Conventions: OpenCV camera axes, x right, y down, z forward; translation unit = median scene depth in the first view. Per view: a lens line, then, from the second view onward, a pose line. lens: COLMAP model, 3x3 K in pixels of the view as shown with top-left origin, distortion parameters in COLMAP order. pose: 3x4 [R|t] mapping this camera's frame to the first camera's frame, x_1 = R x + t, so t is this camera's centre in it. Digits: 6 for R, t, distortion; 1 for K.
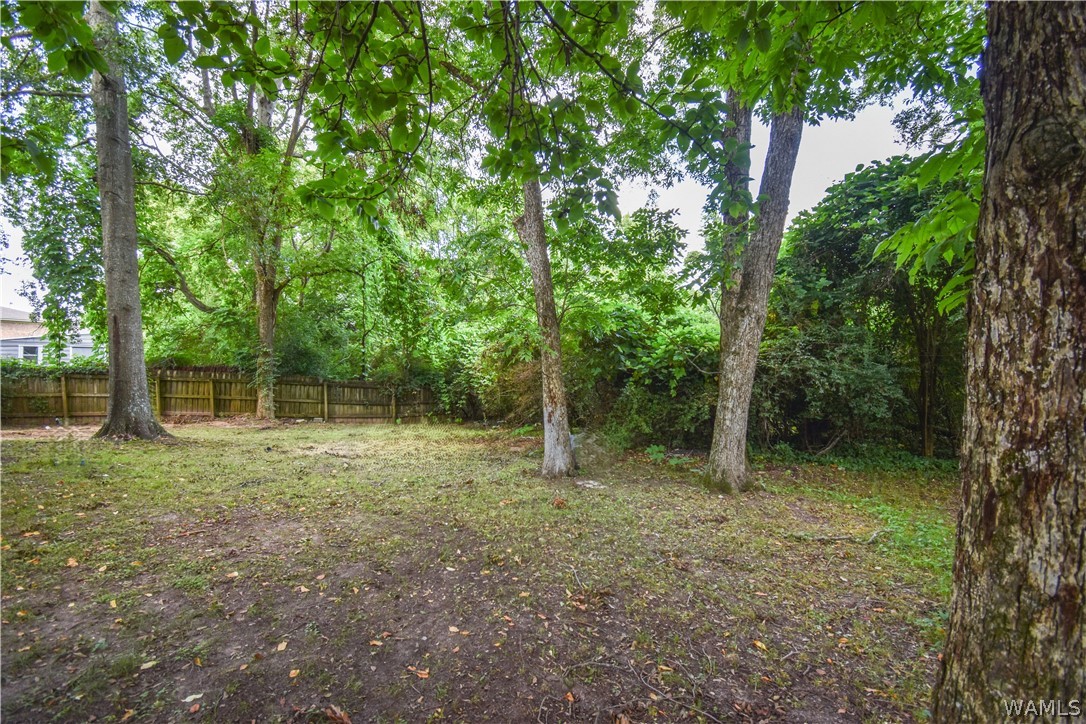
lens RADIAL K [[486.0, 0, 544.0], [0, 486.0, 360.9], [0, 0, 1]] dist [0.018130, -0.026244]
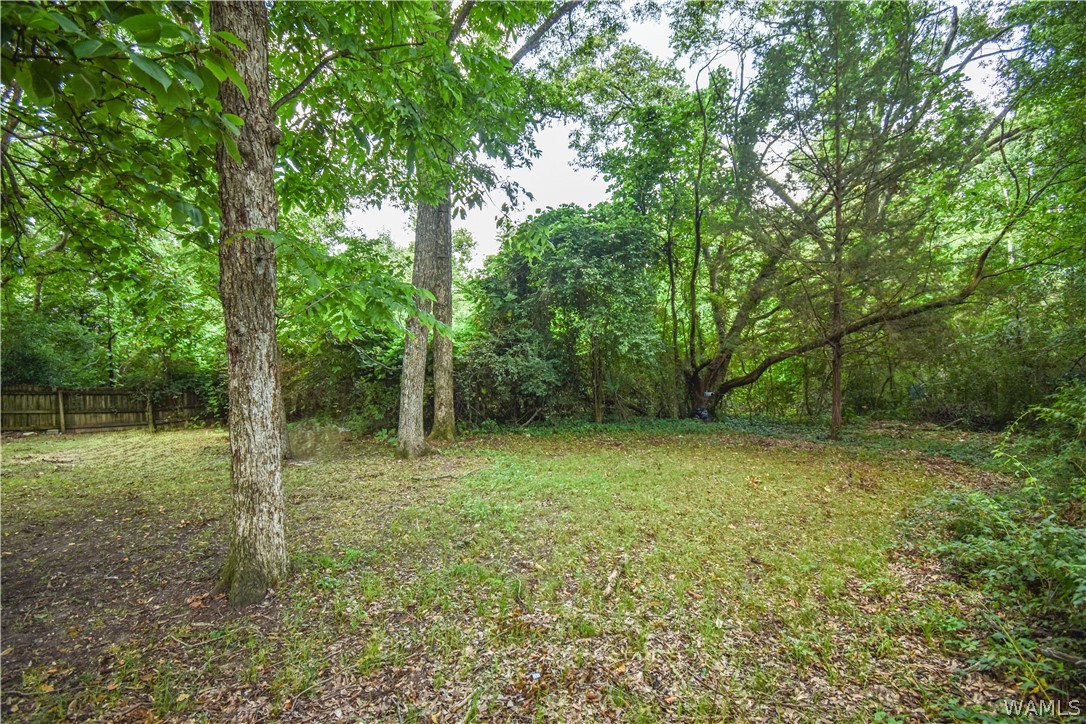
lens RADIAL K [[486.0, 0, 544.0], [0, 486.0, 360.9], [0, 0, 1]] dist [0.018130, -0.026244]
pose [[0.945893, -0.029987, 0.323090, 0.122124], [0.026031, 0.999524, 0.016559, -0.003341], [-0.323433, -0.007252, 0.946223, -0.153130]]
